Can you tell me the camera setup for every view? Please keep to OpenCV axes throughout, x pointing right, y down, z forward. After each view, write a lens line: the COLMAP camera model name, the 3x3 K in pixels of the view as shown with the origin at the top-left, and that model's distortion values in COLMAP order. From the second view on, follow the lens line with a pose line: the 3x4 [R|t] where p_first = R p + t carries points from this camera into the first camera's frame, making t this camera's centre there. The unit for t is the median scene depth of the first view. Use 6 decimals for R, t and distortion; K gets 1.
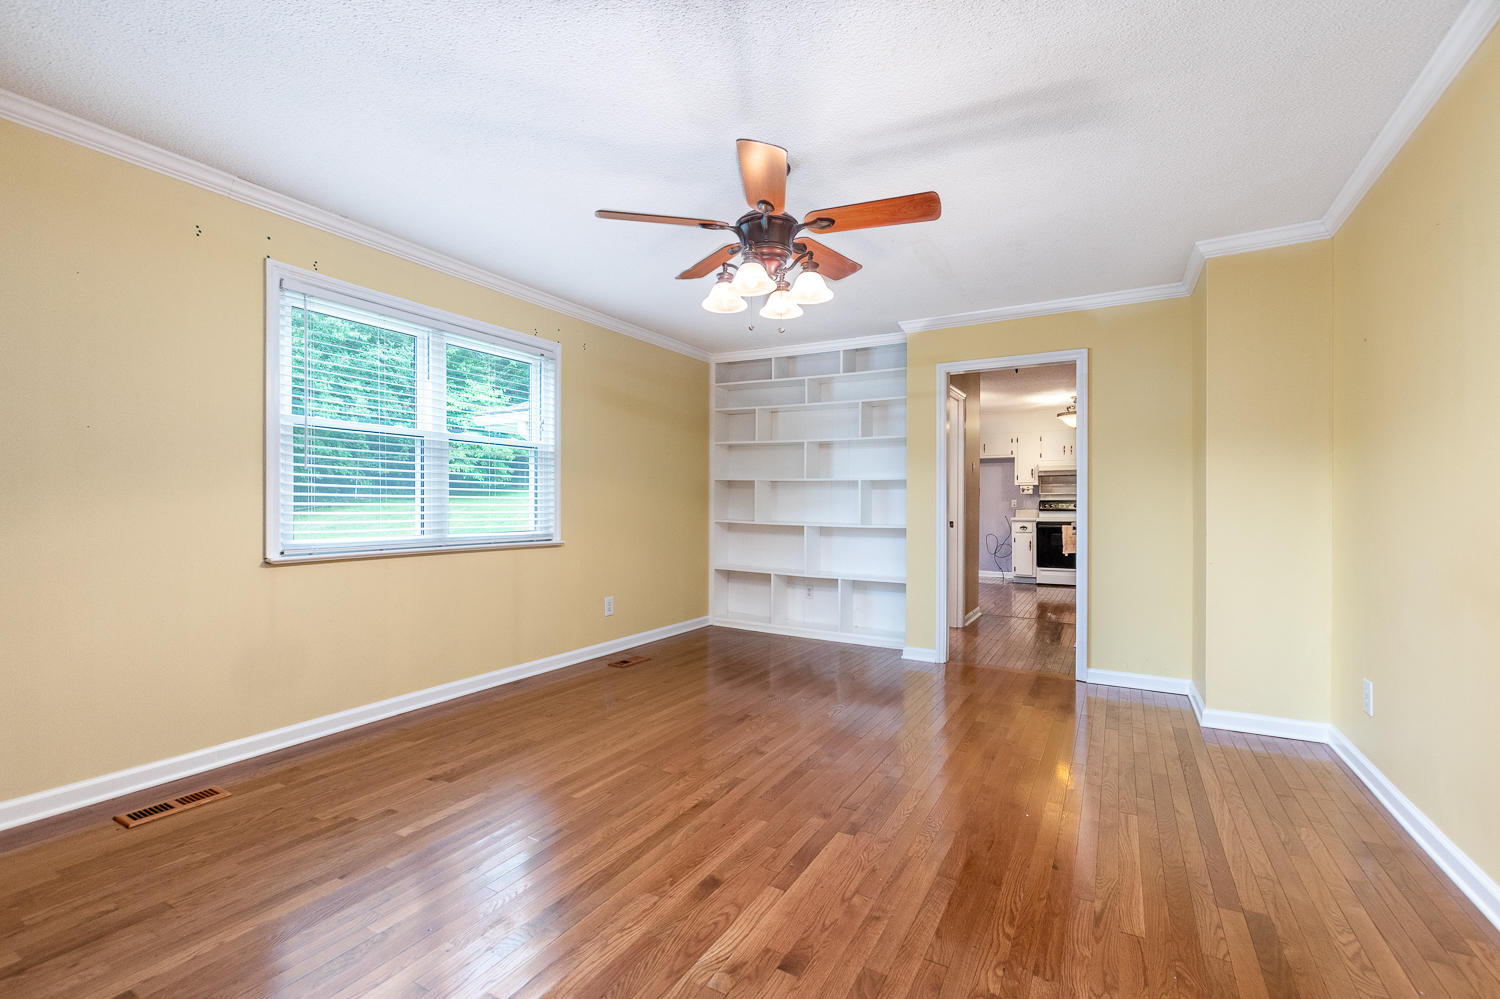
lens RADIAL K [[664.0, 0, 747.6], [0, 664.0, 505.4], [0, 0, 1]] dist [0.002979, 0.000184]
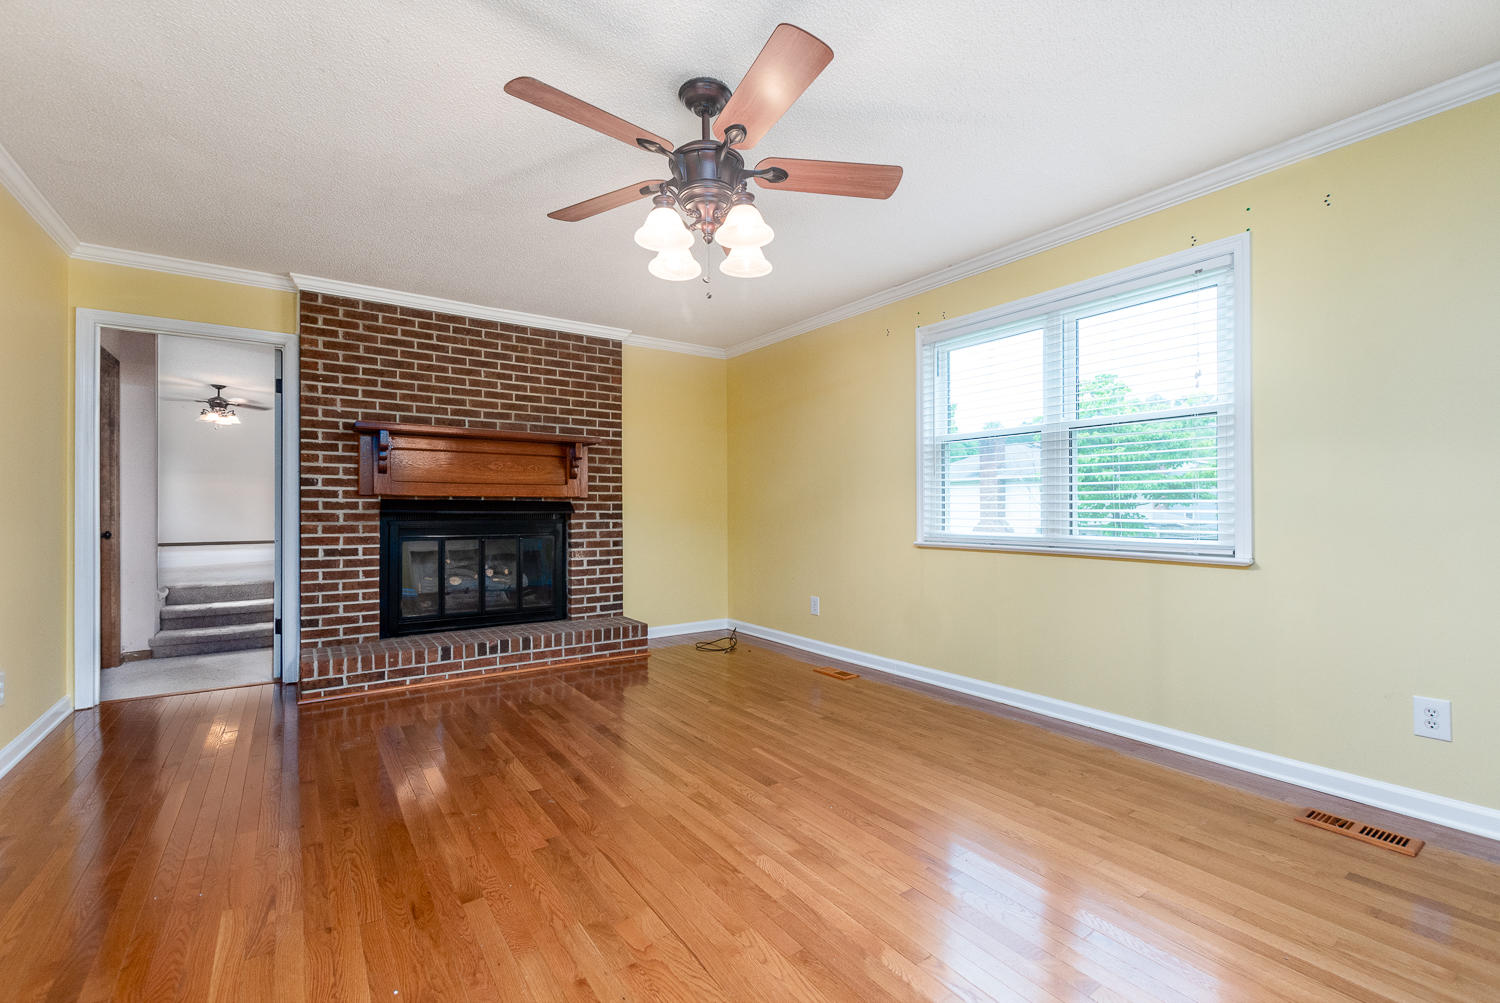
lens RADIAL K [[664.0, 0, 747.6], [0, 664.0, 507.4], [0, 0, 1]] dist [0.002979, 0.000184]
pose [[-0.446143, -0.004140, -0.894952, 0.555776], [0.000891, 0.999987, -0.005070, 0.011520], [0.894961, -0.003059, -0.446133, 1.049967]]
